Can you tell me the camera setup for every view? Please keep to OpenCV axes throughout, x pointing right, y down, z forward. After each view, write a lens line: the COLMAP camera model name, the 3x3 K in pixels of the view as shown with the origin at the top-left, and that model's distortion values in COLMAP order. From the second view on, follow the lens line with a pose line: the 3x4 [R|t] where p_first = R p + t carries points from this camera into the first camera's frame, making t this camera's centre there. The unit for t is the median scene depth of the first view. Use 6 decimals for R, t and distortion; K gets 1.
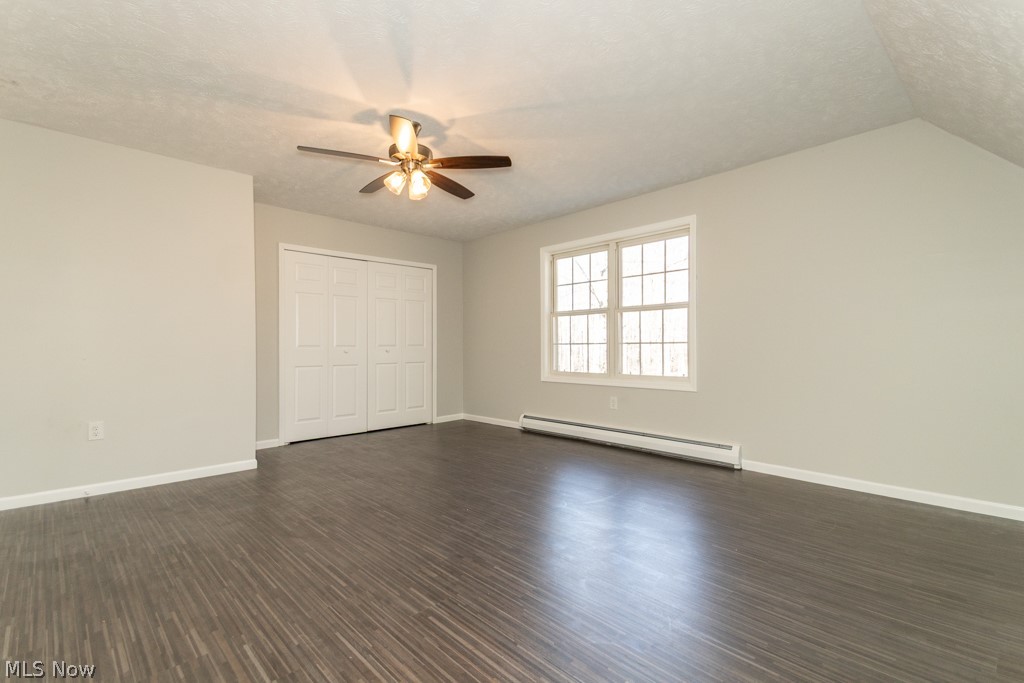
lens RADIAL K [[479.4, 0, 507.5], [0, 479.4, 350.2], [0, 0, 1]] dist [0.081348, -0.033911]
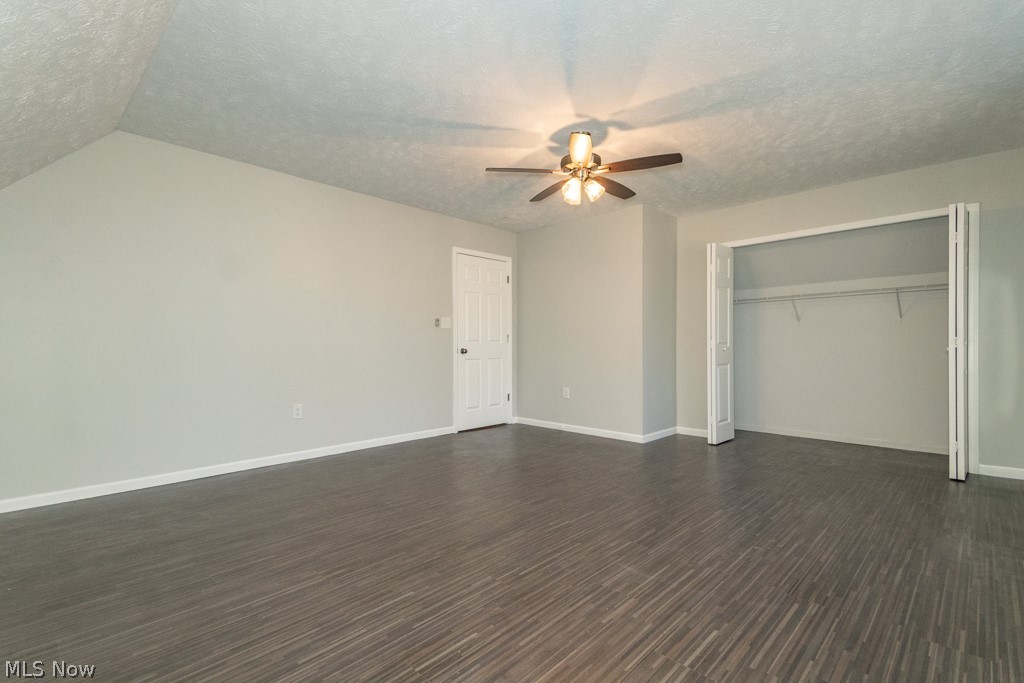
lens RADIAL K [[479.5, 0, 498.9], [0, 479.5, 341.1], [0, 0, 1]] dist [0.110410, -0.033226]
pose [[0.020795, -0.011139, -0.999722, 0.879499], [-0.005240, 0.999923, -0.011250, 0.005590], [0.999770, 0.005472, 0.020735, 0.808258]]
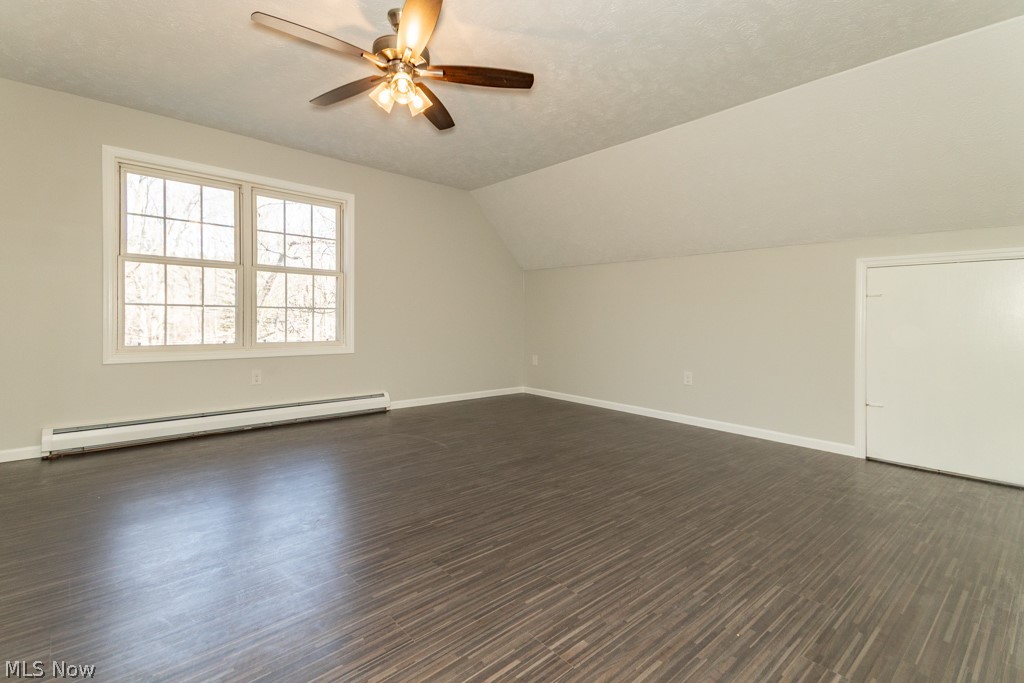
lens RADIAL K [[474.5, 0, 520.6], [0, 474.5, 341.6], [0, 0, 1]] dist [0.039016, -0.000048]
pose [[0.007775, -0.044786, 0.998966, -0.954093], [-0.005744, 0.998978, 0.044831, 0.008282], [-0.999953, -0.006086, 0.007510, 0.812351]]
